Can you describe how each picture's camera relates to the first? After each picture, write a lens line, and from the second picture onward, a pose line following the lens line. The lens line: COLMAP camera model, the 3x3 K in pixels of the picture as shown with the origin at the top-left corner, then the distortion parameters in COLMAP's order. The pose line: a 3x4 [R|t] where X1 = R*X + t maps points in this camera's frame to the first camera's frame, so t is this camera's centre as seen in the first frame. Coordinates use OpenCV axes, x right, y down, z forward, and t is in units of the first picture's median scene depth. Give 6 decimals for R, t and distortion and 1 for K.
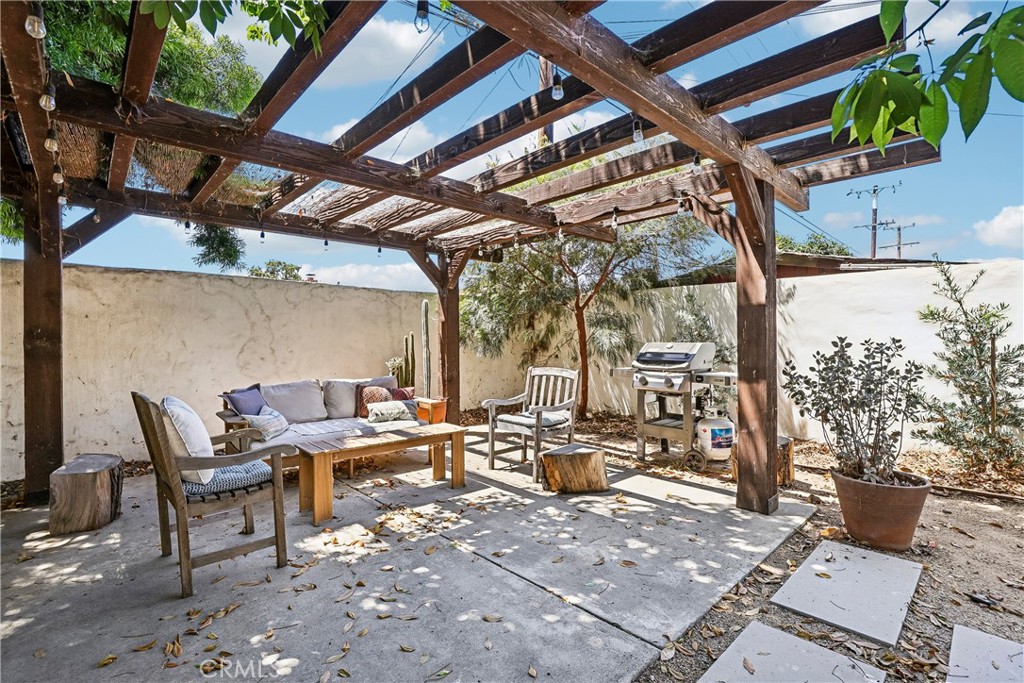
lens RADIAL K [[469.8, 0, 503.4], [0, 469.8, 342.9], [0, 0, 1]] dist [-0.027663, 0.004340]
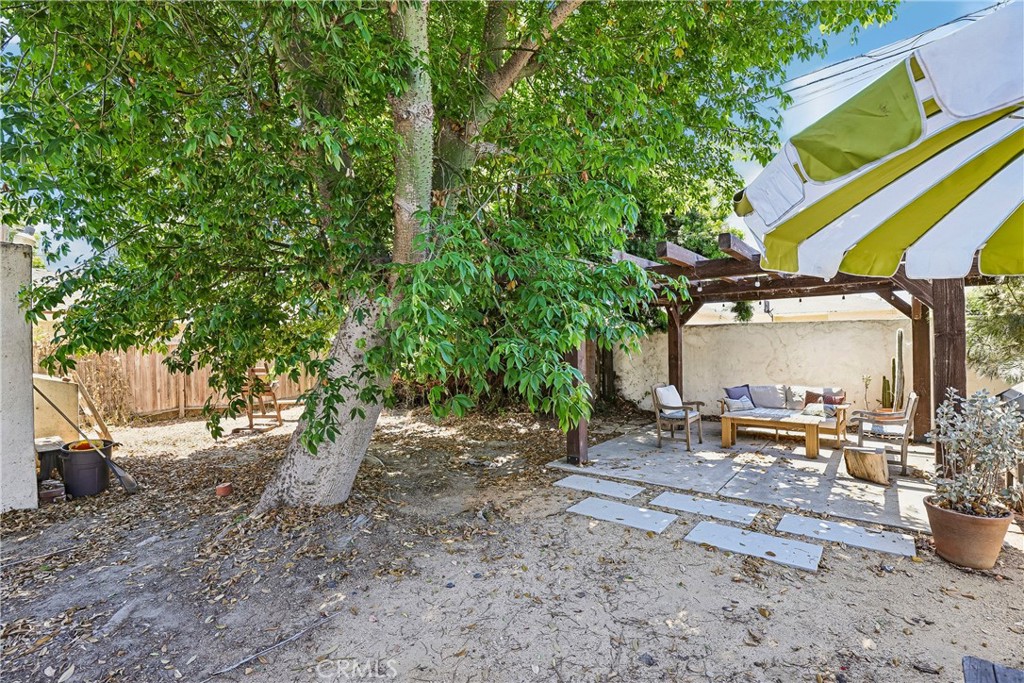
lens RADIAL K [[469.8, 0, 518.2], [0, 469.8, 333.1], [0, 0, 1]] dist [-0.027663, 0.004340]
pose [[0.159463, -0.016532, -0.987065, 1.343801], [0.012909, 0.999809, -0.014660, -0.118533], [0.987119, -0.010404, 0.159646, -0.268262]]
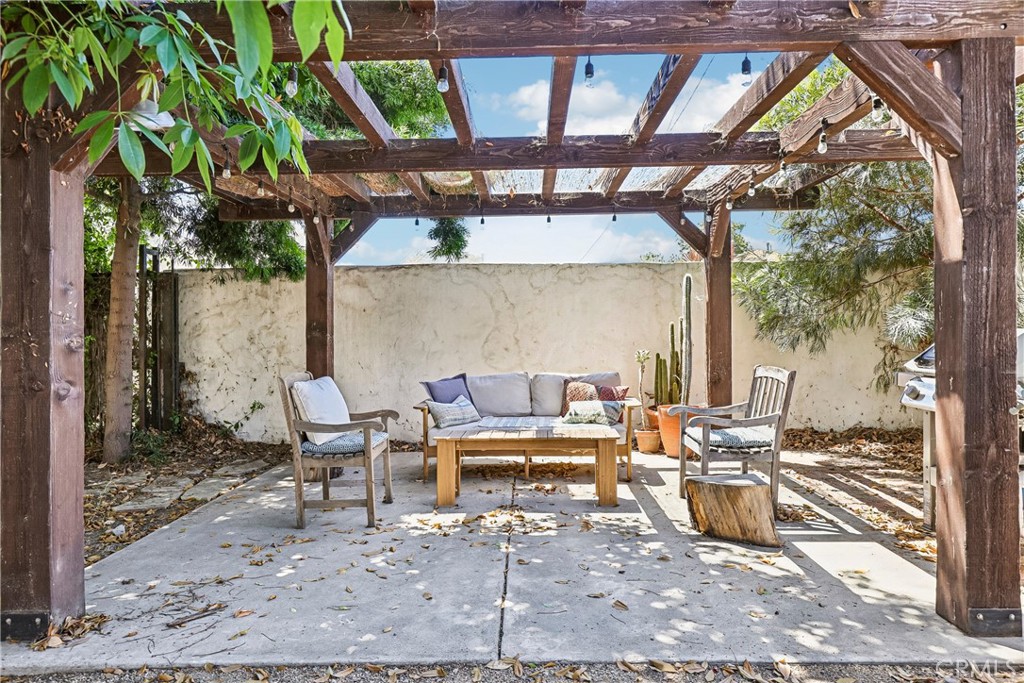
lens RADIAL K [[693.0, 0, 517.3], [0, 693.0, 338.6], [0, 0, 1]] dist [0.024967, 0.000026]
pose [[0.724333, 0.000991, -0.689450, 0.632678], [0.006534, 0.999944, 0.008301, 0.001241], [0.689420, -0.010518, 0.724286, 0.002447]]
